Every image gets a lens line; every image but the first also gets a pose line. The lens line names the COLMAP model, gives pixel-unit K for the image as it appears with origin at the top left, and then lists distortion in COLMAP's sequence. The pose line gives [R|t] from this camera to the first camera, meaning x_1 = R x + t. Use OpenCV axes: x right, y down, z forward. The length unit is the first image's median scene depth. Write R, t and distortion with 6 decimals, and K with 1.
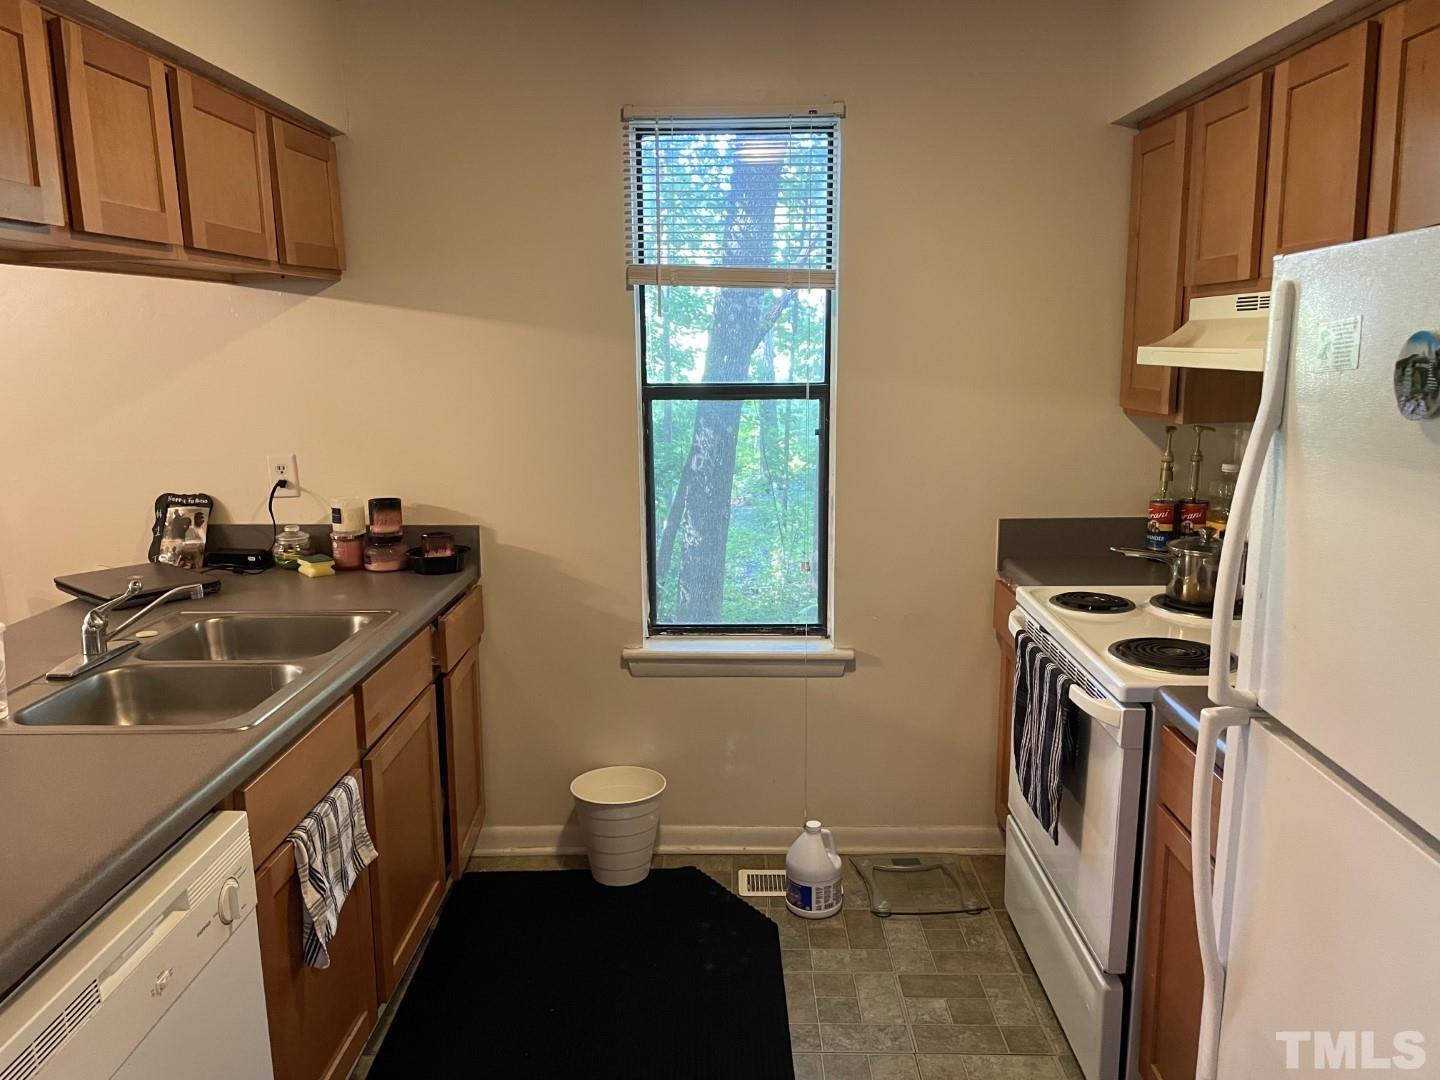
lens RADIAL K [[1104.0, 0, 720.7], [0, 1104.0, 537.5], [0, 0, 1]] dist [-0.002570, 0.000027]
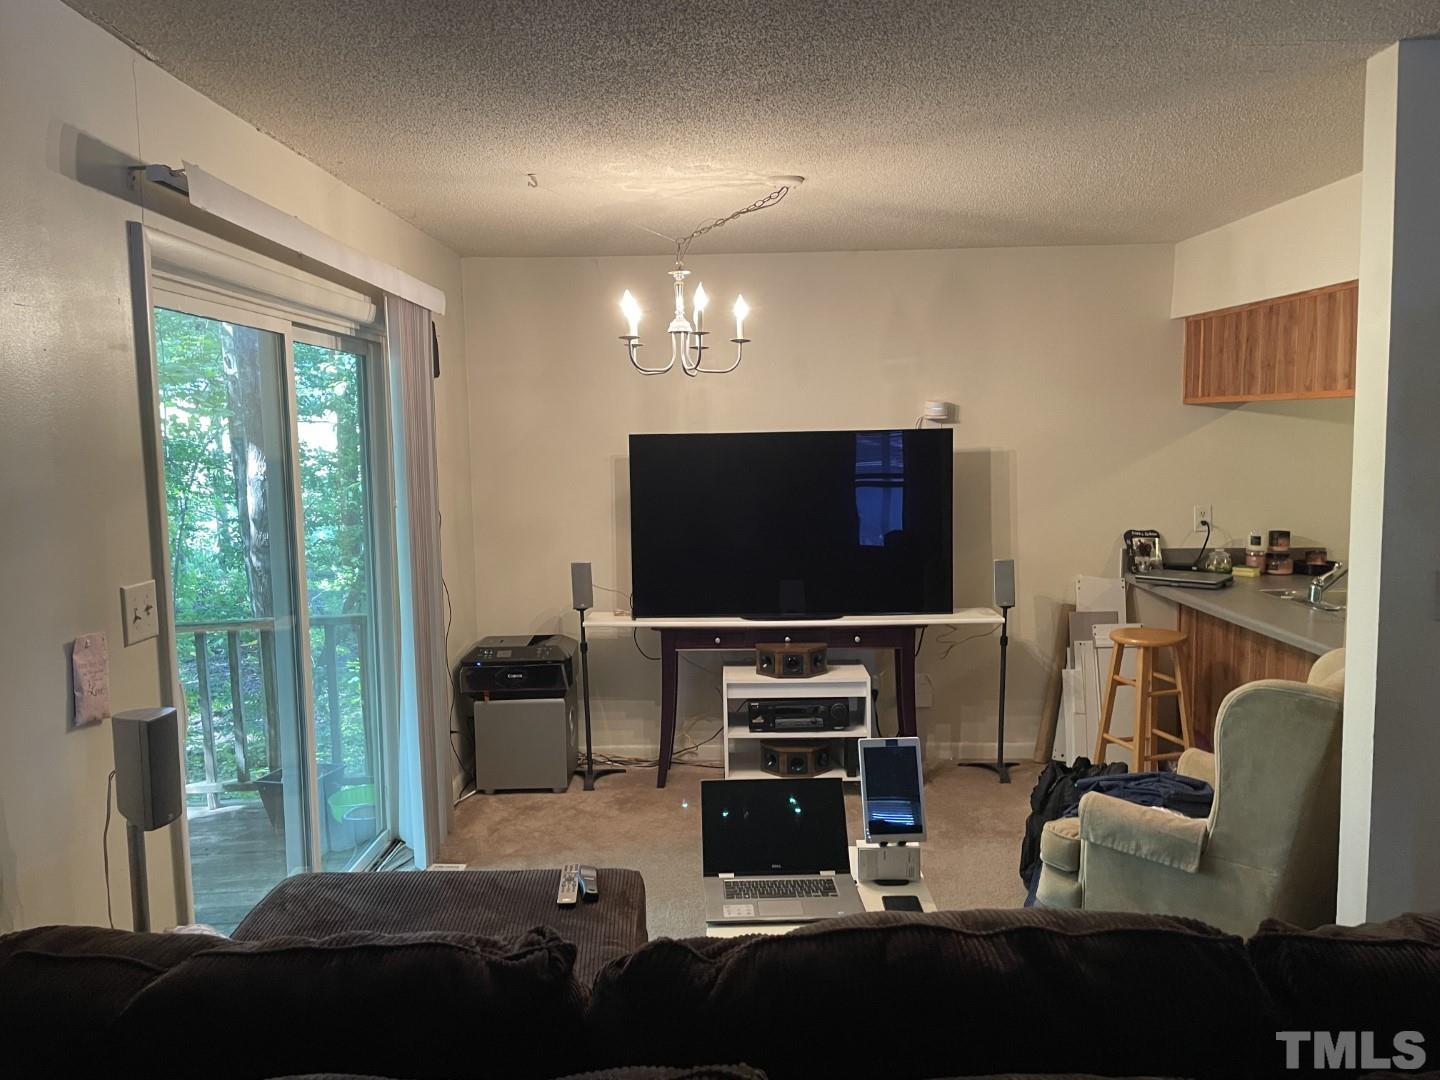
lens RADIAL K [[1104.0, 0, 721.0], [0, 1104.0, 542.6], [0, 0, 1]] dist [-0.002570, 0.000027]
pose [[0.999740, -0.004367, 0.022362, -1.175779], [0.006244, 0.996397, -0.084586, 0.116867], [-0.021912, 0.084704, 0.996165, -0.629789]]
